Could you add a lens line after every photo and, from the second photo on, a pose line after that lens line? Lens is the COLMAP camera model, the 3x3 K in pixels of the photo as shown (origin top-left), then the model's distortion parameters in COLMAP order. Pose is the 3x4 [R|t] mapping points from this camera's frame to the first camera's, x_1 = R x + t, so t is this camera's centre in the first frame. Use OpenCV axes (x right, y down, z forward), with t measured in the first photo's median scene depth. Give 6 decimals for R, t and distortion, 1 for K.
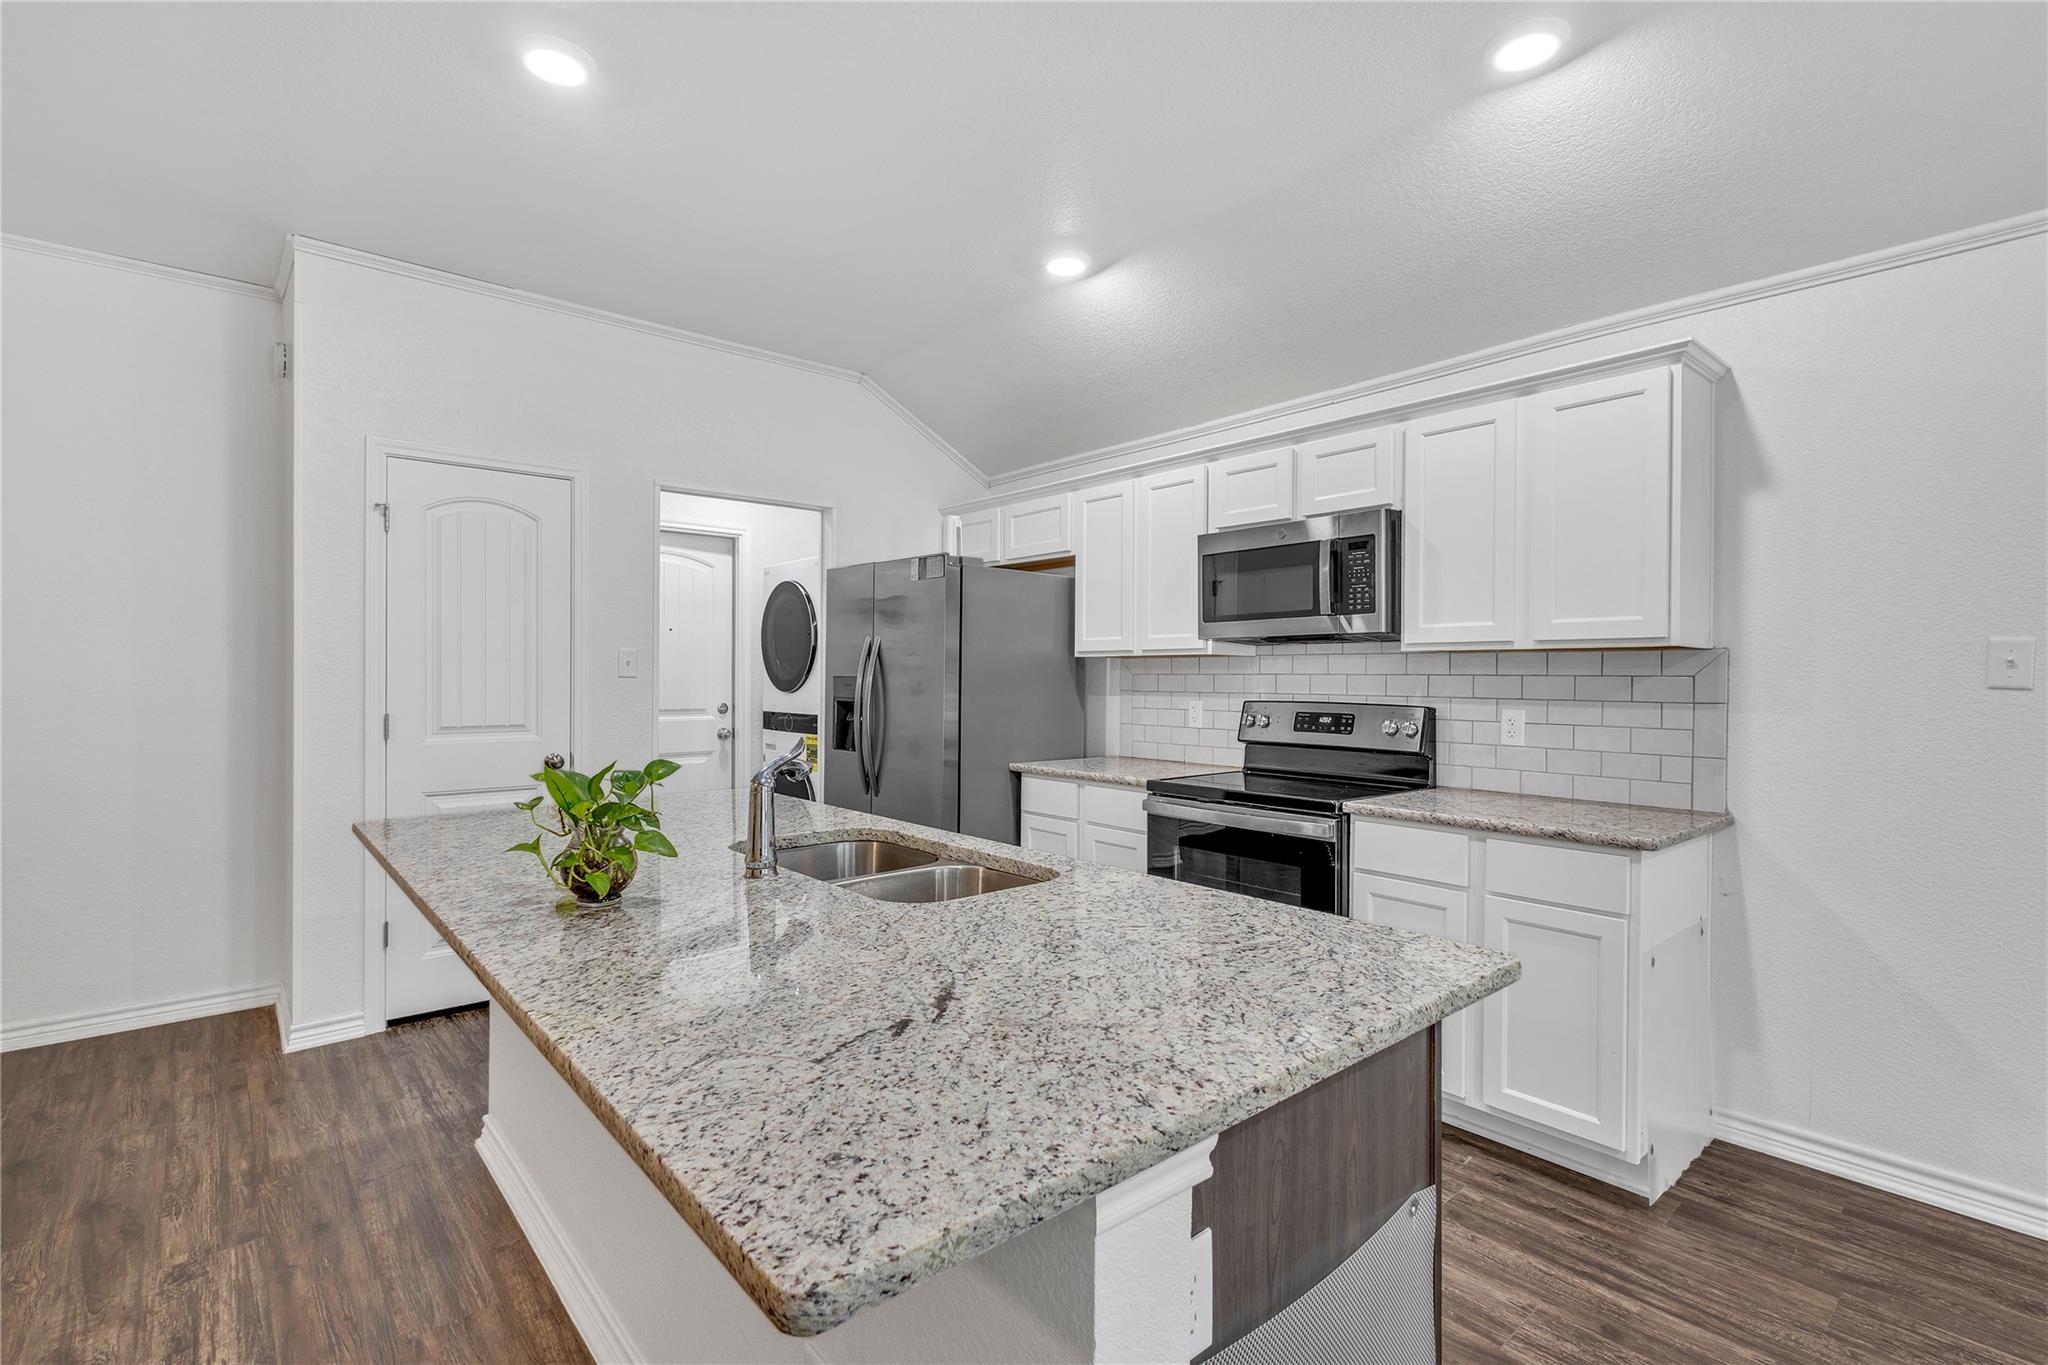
lens RADIAL K [[937.1, 0, 1033.4], [0, 937.1, 682.7], [0, 0, 1]] dist [0.002024, 0.000310]
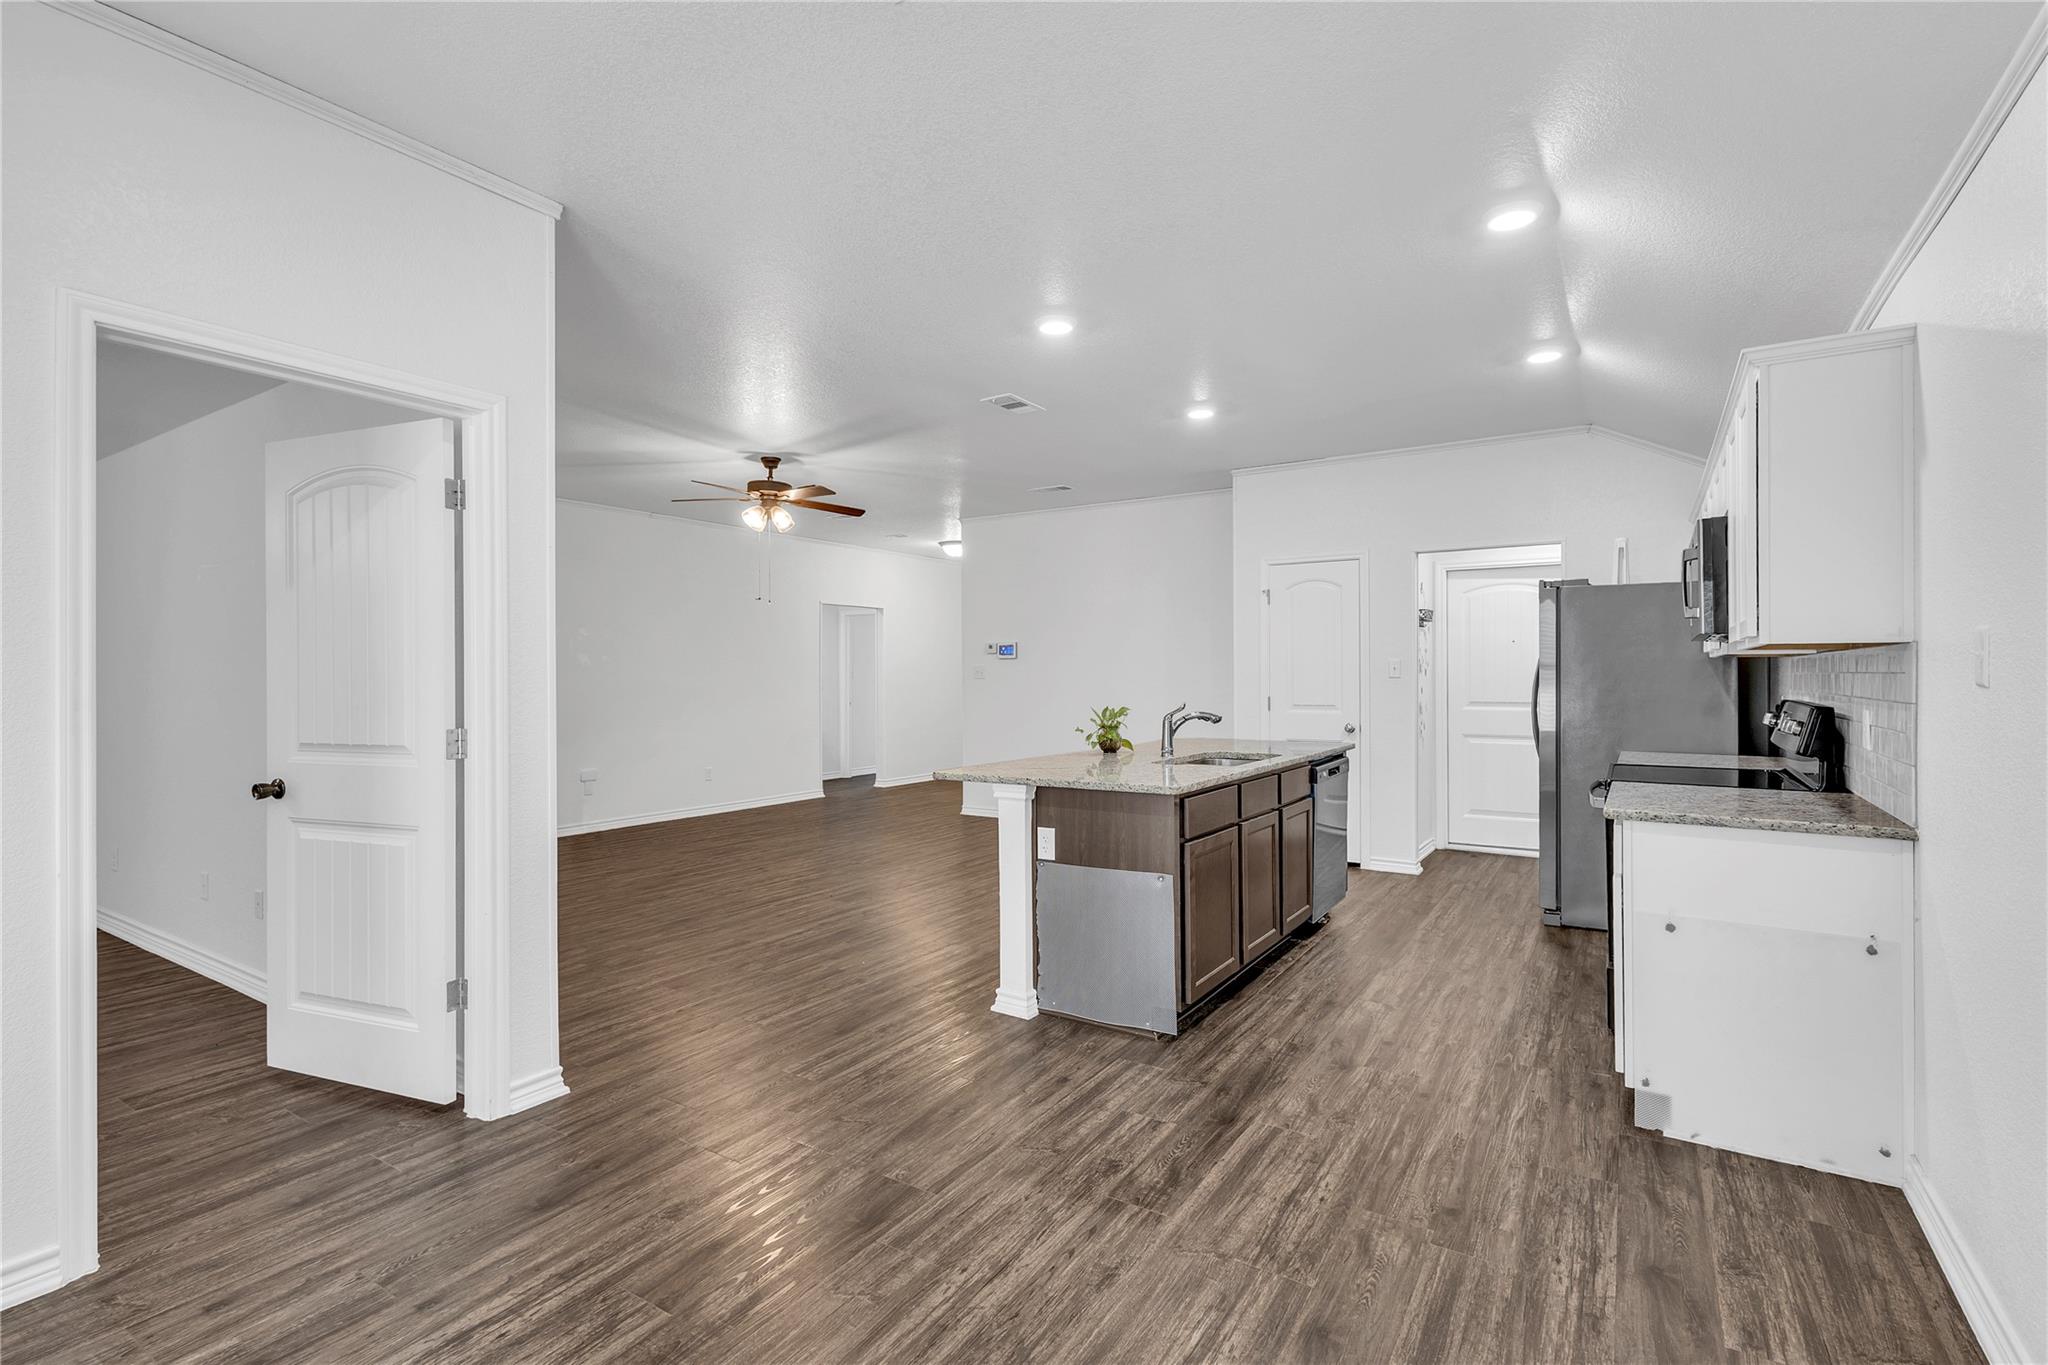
lens RADIAL K [[963.8, 0, 1015.9], [0, 963.8, 685.5], [0, 0, 1]] dist [0.000013, -0.000744]
pose [[0.268082, 0.001934, -0.963394, 1.210298], [-0.000643, 0.999998, 0.001828, 0.007416], [0.963396, 0.000129, 0.268083, -0.044688]]
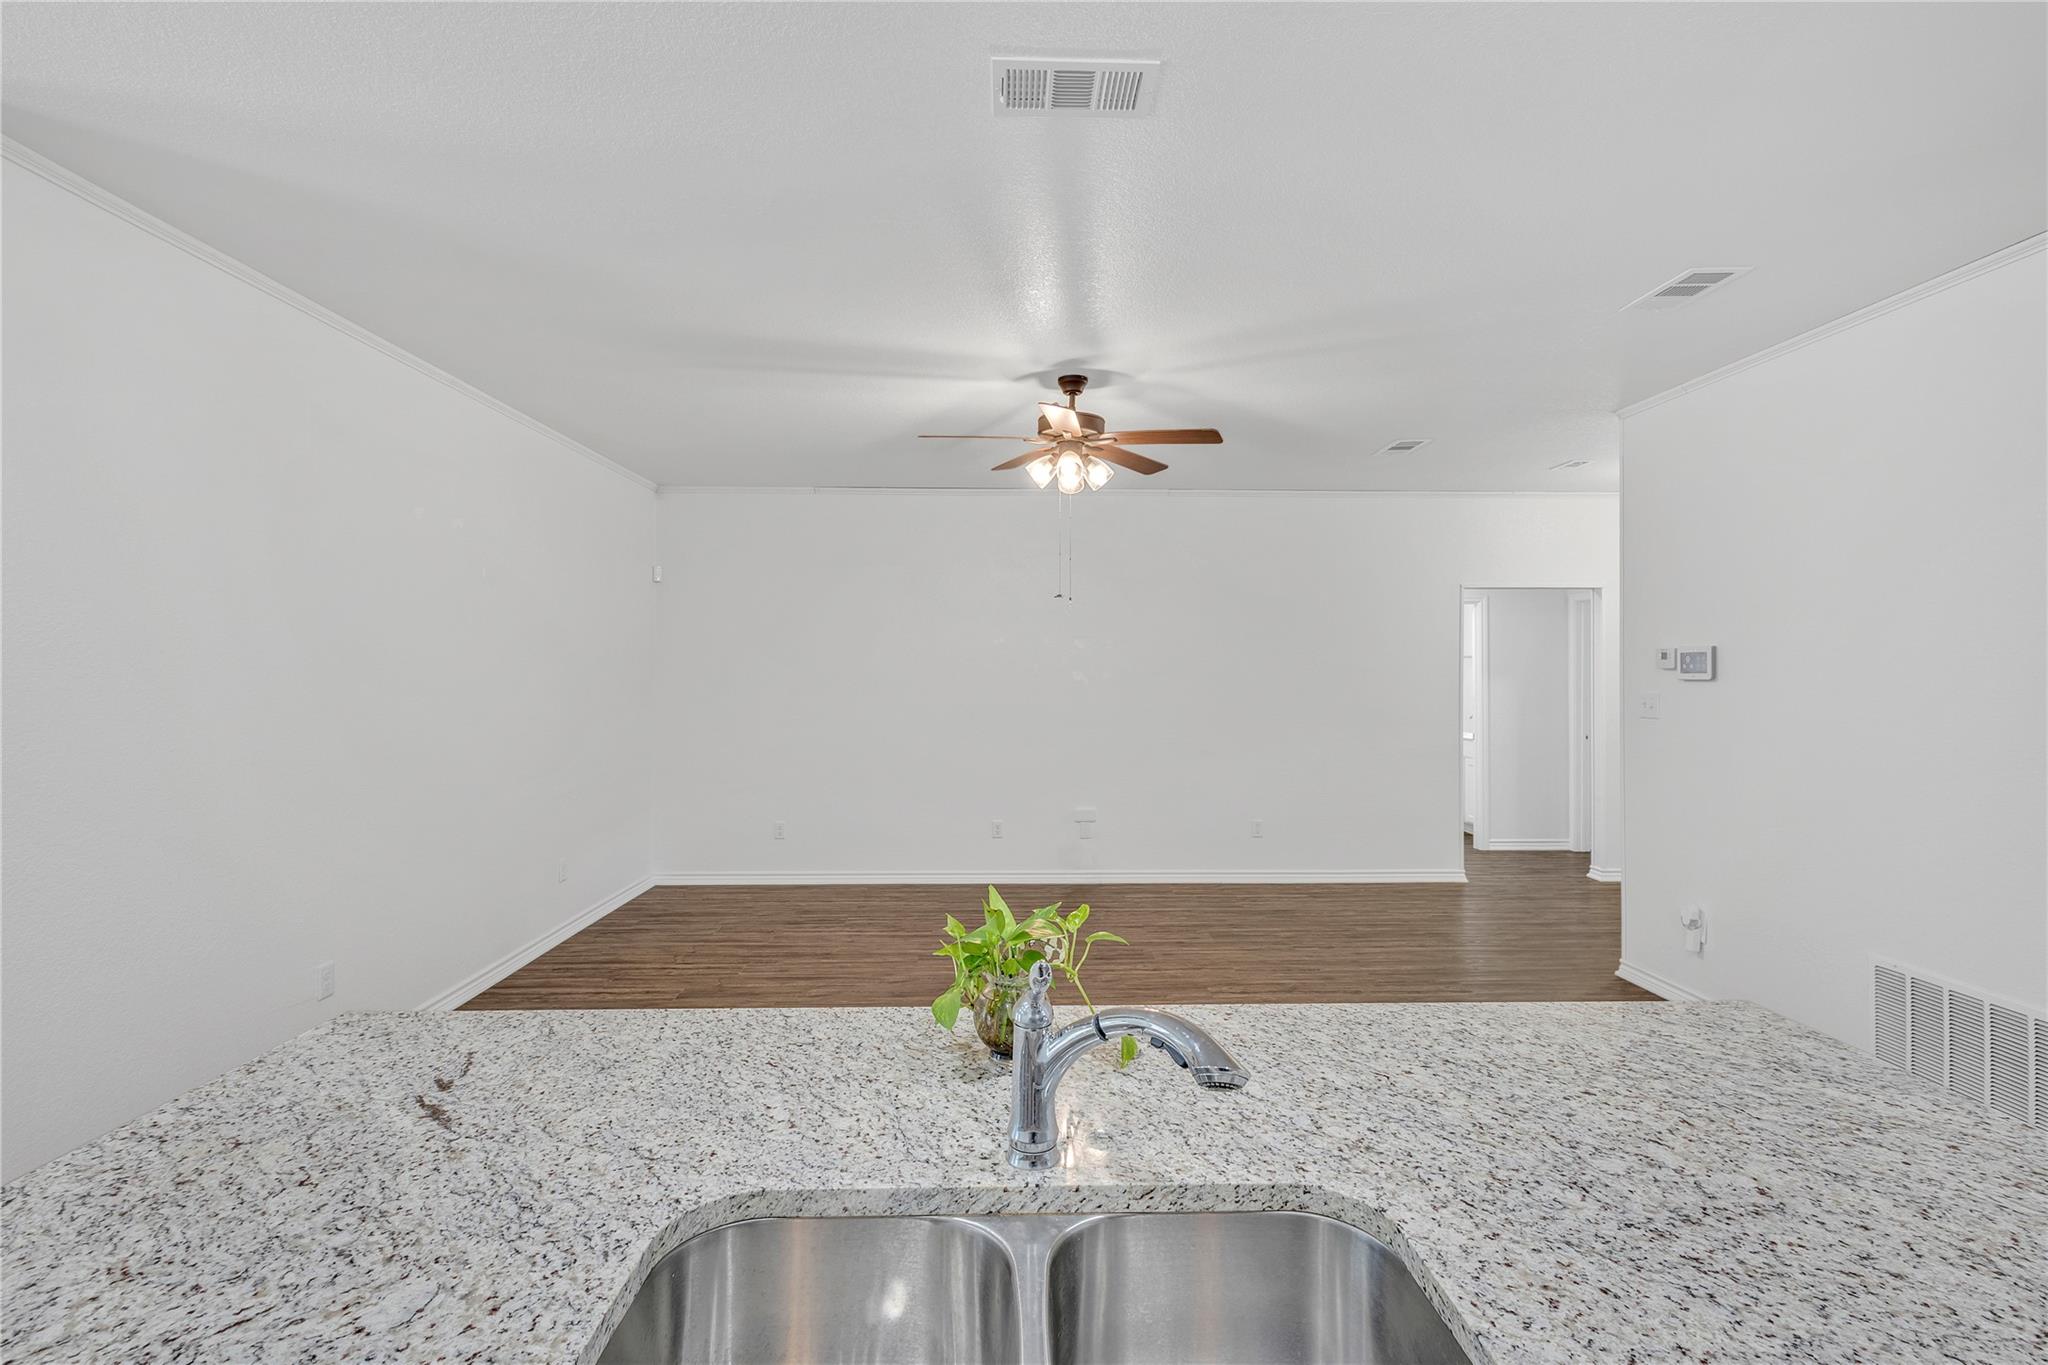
lens RADIAL K [[938.7, 0, 1024.0], [0, 938.7, 682.5], [0, 0, 1]] dist [0.001771, -0.004999]
pose [[-0.634713, 0.001960, -0.772745, 0.113334], [-0.010573, 0.999881, 0.011221, -0.067496], [0.772676, 0.015293, -0.634617, 0.796547]]
